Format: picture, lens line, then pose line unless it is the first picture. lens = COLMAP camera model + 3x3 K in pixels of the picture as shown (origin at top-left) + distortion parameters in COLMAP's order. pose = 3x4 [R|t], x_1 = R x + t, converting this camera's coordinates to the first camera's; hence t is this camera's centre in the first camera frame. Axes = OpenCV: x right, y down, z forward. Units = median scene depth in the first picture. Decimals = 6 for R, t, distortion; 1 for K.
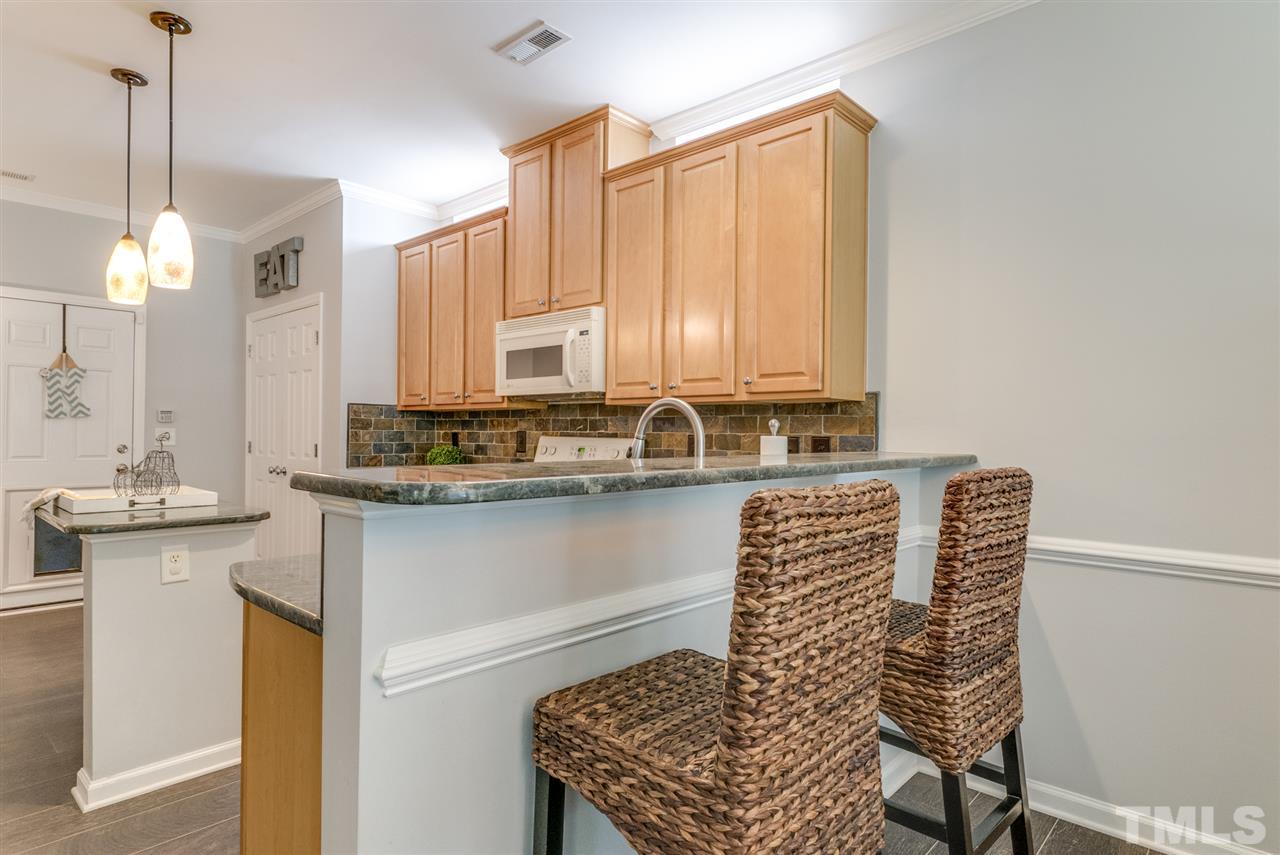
lens RADIAL K [[704.0, 0, 633.7], [0, 704.0, 431.1], [0, 0, 1]] dist [0.002785, 0.001514]
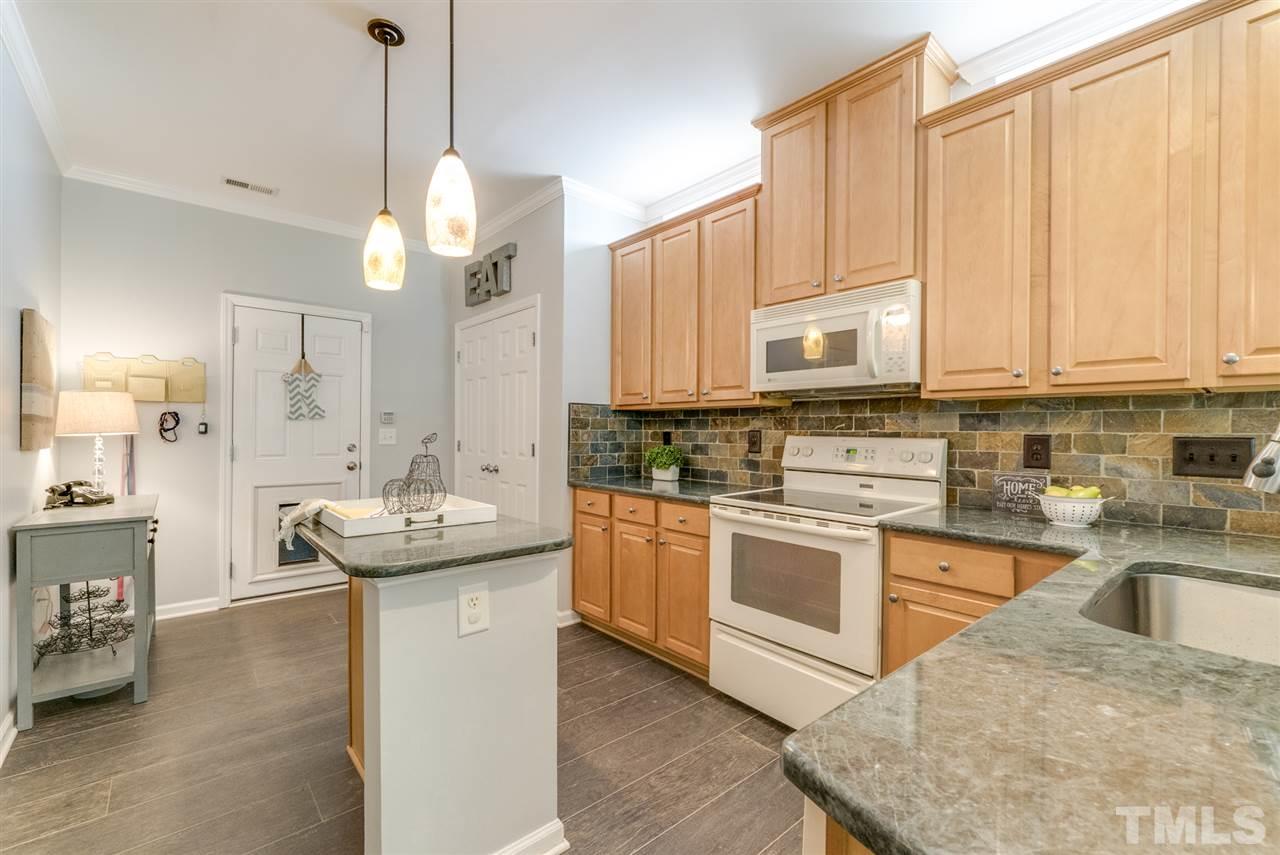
lens RADIAL K [[541.9, 0, 634.3], [0, 541.9, 431.4], [0, 0, 1]] dist [0.000144, 0.000228]
pose [[0.994390, -0.002869, -0.105735, -0.255172], [0.003188, 0.999991, 0.002851, -0.001067], [0.105726, -0.003172, 0.994390, 0.271243]]
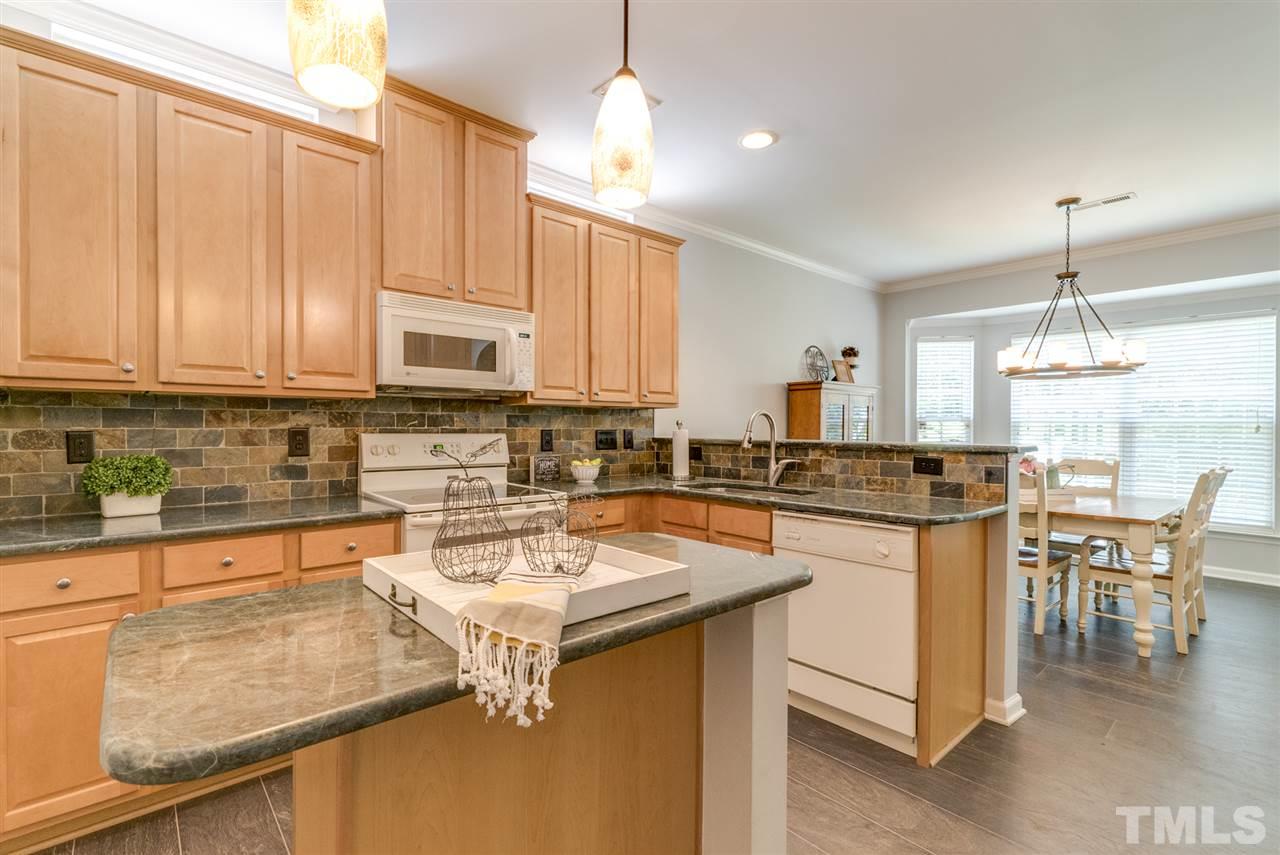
lens RADIAL K [[580.6, 0, 634.0], [0, 580.6, 435.8], [0, 0, 1]] dist [-0.001428, -0.000340]
pose [[0.093223, -0.024061, 0.995354, -0.772824], [-0.002183, 0.999701, 0.024371, -0.007309], [-0.995643, -0.004445, 0.093143, 0.617598]]
